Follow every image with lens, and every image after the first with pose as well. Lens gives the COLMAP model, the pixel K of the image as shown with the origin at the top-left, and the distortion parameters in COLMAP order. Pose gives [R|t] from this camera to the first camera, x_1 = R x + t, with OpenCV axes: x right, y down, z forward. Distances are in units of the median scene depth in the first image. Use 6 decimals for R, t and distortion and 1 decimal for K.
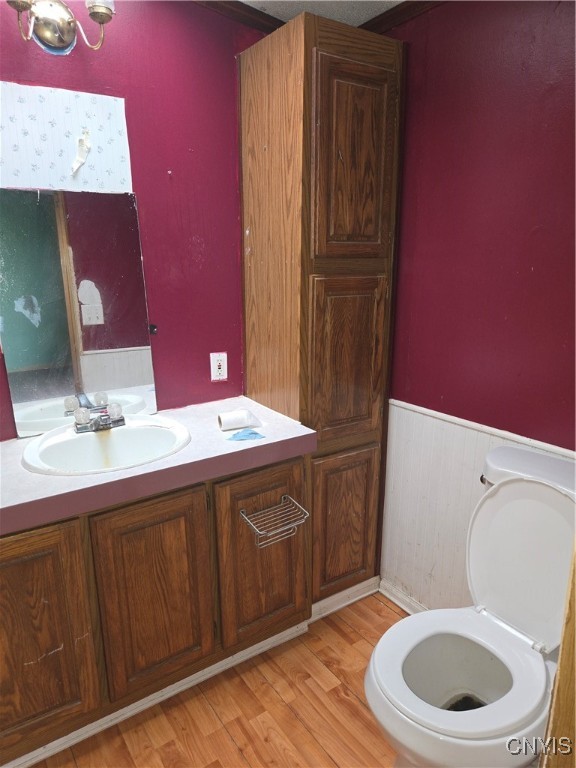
lens RADIAL K [[509.2, 0, 288.0], [0, 509.2, 384.0], [0, 0, 1]] dist [0.079331, -0.066445]
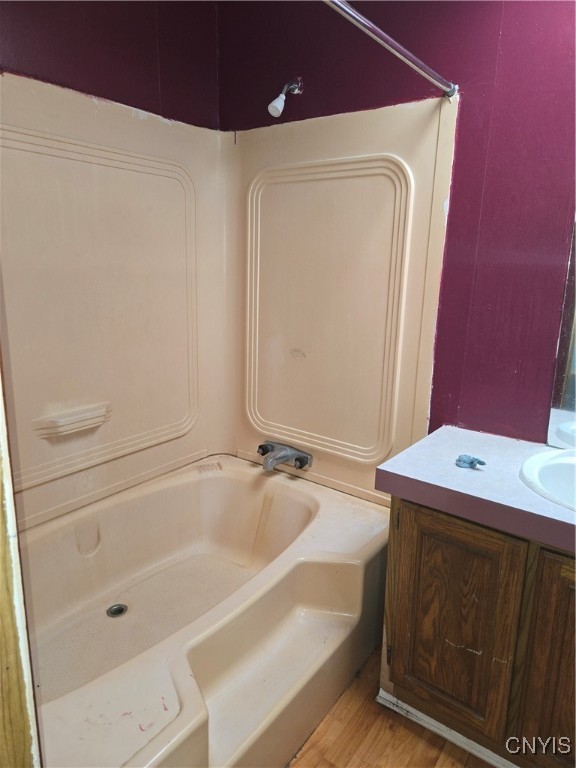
lens RADIAL K [[509.2, 0, 288.0], [0, 509.2, 384.0], [0, 0, 1]] dist [0.079331, -0.066445]
pose [[0.333605, 0.225935, -0.915238, 0.249587], [-0.264461, 0.954300, 0.139182, -0.032069], [0.904858, 0.195613, 0.378111, 0.189901]]
